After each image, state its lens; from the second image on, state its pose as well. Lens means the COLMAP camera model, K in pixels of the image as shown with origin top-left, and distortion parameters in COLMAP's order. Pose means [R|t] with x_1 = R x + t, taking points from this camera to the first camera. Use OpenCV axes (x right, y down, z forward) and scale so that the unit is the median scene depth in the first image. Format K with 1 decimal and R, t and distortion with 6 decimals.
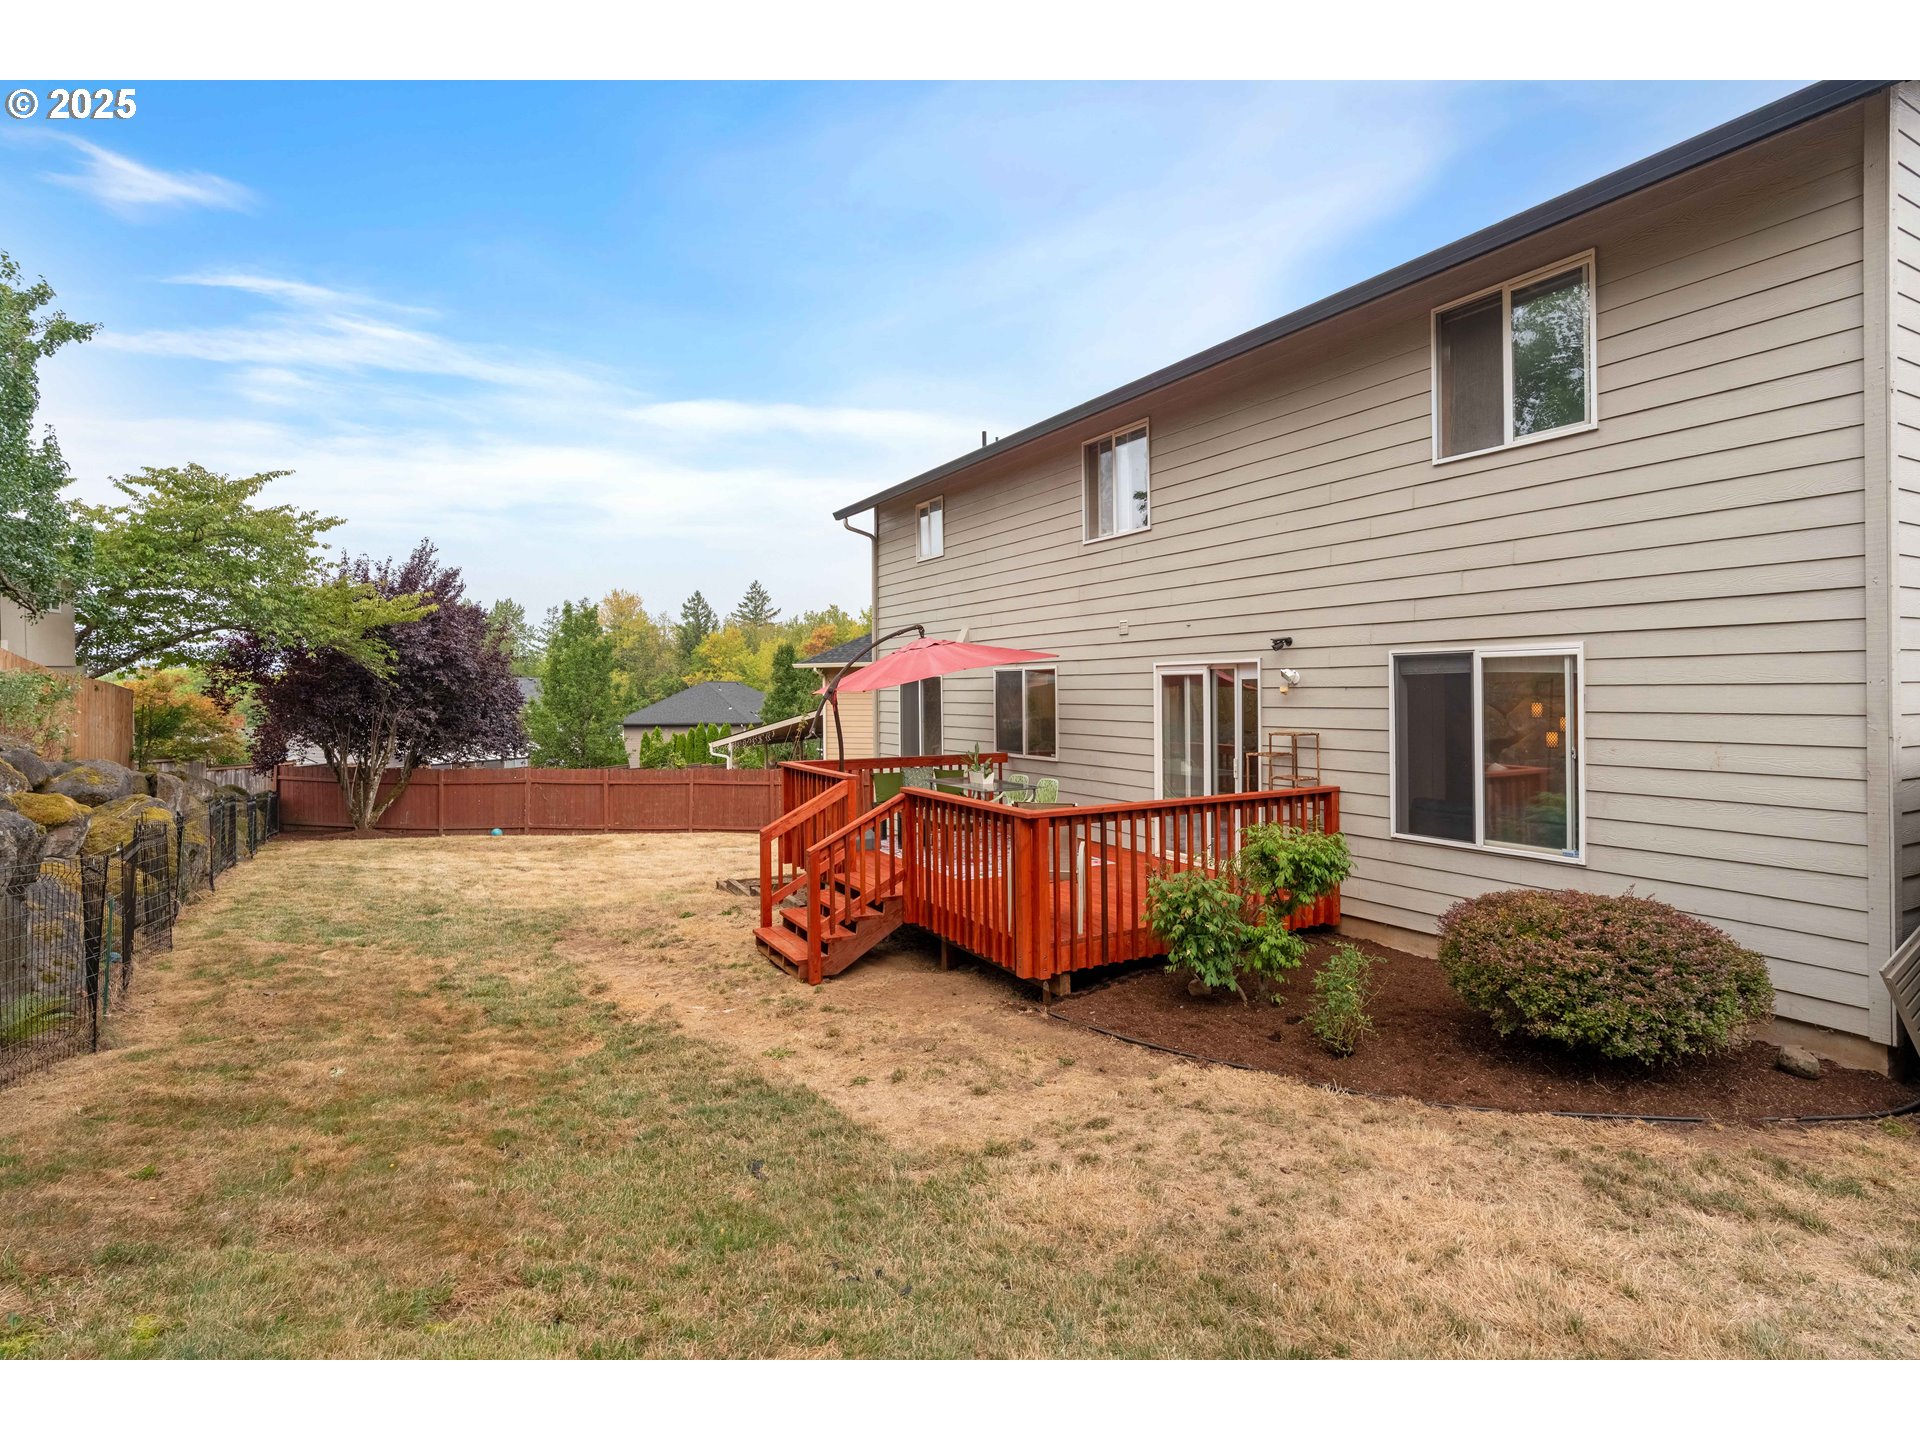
lens RADIAL K [[994.5, 0, 958.3], [0, 994.5, 686.2], [0, 0, 1]] dist [-0.003649, 0.000832]
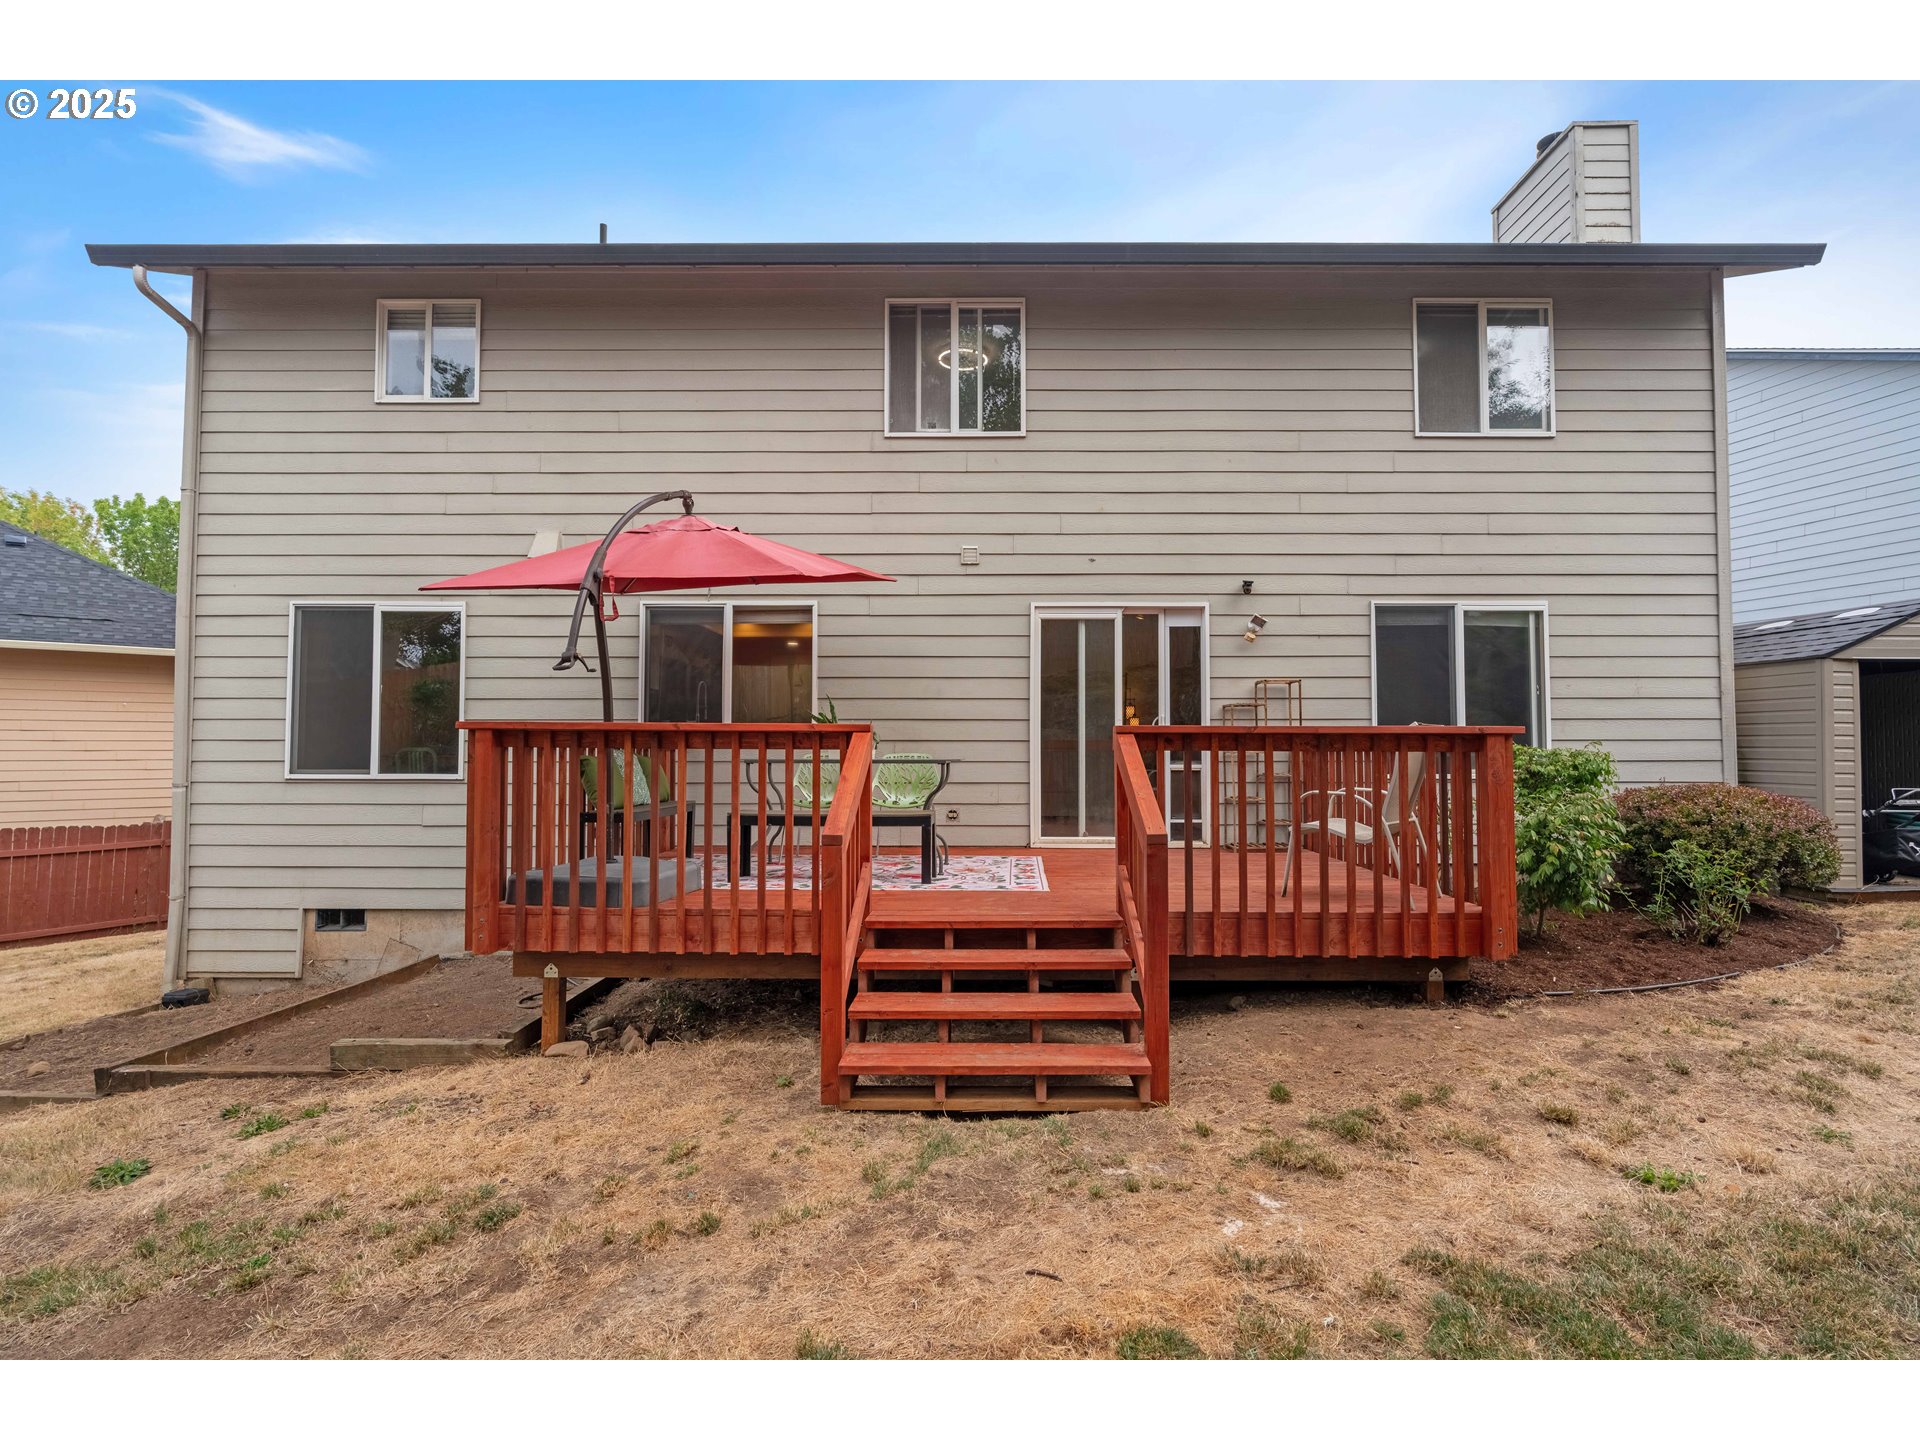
lens RADIAL K [[945.6, 0, 980.7], [0, 945.6, 719.0], [0, 0, 1]] dist [-0.005590, 0.002100]
pose [[0.476946, 0.041728, 0.877942, -0.467884], [-0.005353, 0.998992, -0.044574, 0.099946], [-0.878916, 0.016559, 0.476688, 0.656478]]
